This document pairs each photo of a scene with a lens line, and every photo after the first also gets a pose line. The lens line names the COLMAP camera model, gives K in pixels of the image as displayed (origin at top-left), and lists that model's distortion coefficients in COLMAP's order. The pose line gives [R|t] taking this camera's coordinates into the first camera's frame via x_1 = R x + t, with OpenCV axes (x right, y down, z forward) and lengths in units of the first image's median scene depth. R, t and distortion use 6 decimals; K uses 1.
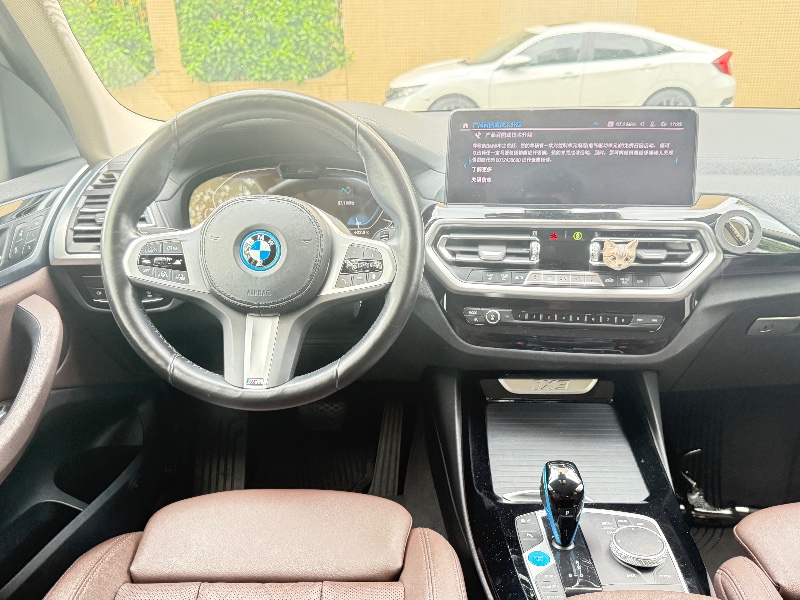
lens RADIAL K [[659.6, 0, 402.2], [0, 659.6, 298.1], [0, 0, 1]] dist [0.016994, -0.010357]
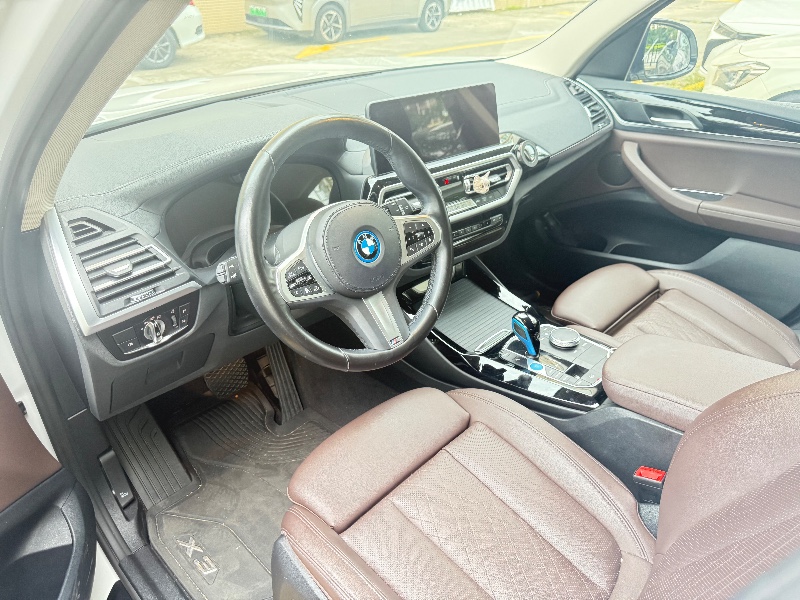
lens RADIAL K [[567.2, 0, 395.7], [0, 567.2, 304.3], [0, 0, 1]] dist [0.014491, -0.007183]
pose [[0.694405, -0.365056, 0.620110, -0.760930], [0.255356, 0.930688, 0.261943, -0.204475], [-0.672752, -0.023546, 0.739493, 0.125594]]
